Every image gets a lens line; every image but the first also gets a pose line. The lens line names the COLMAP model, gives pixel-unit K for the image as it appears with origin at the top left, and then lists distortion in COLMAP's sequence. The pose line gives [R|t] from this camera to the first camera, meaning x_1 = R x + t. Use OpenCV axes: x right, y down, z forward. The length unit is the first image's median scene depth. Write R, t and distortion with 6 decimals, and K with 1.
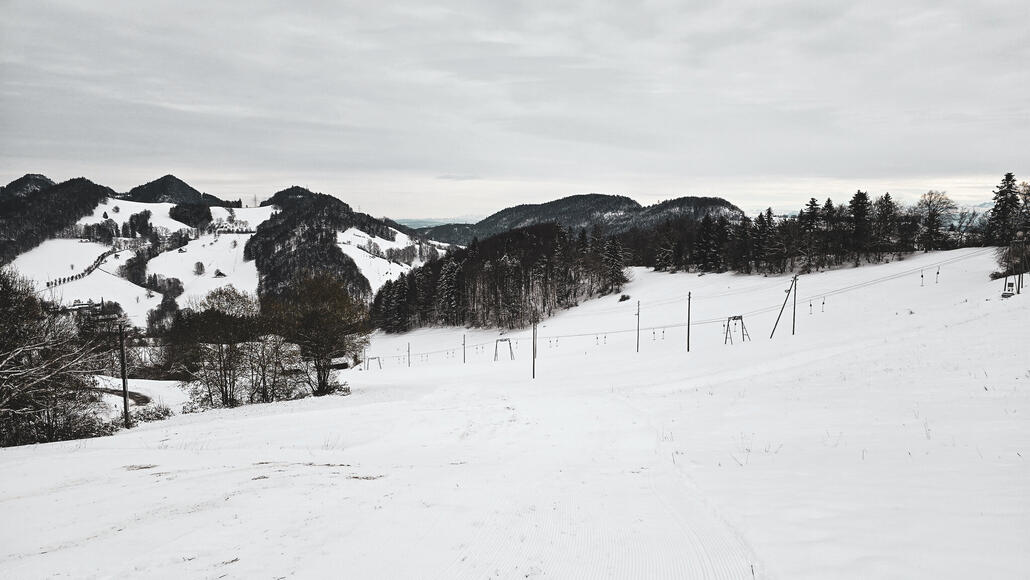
lens RADIAL K [[710.4, 0, 509.1], [0, 710.4, 291.8], [0, 0, 1]] dist [-0.012681, -0.010534]
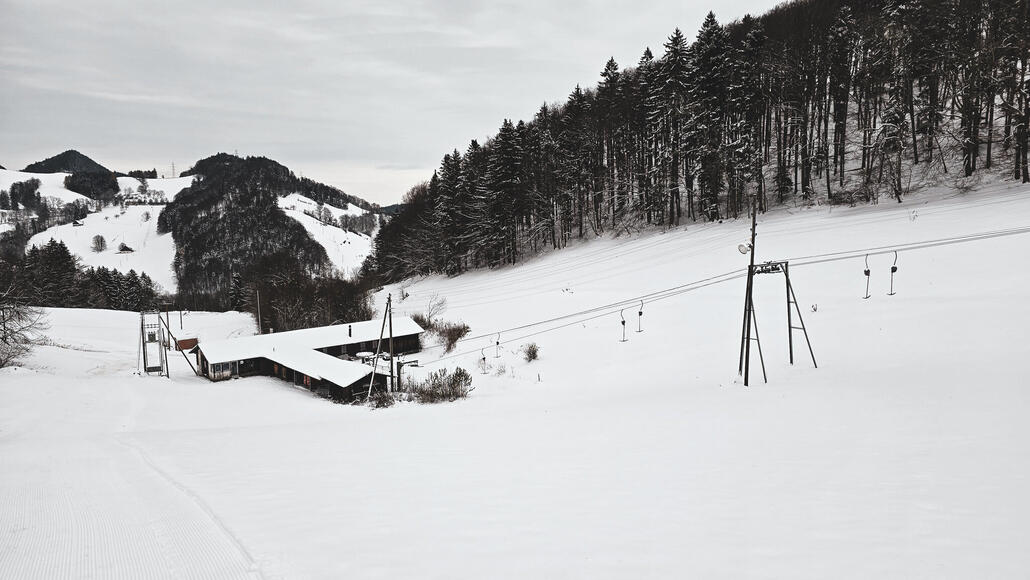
lens RADIAL K [[710.4, 0, 519.6], [0, 710.4, 286.4], [0, 0, 1]] dist [-0.012681, -0.010534]
pose [[0.994416, -0.022566, 0.103091, -0.046915], [0.022036, 0.999737, 0.006282, 0.017380], [-0.103205, -0.003975, 0.994652, 0.147774]]
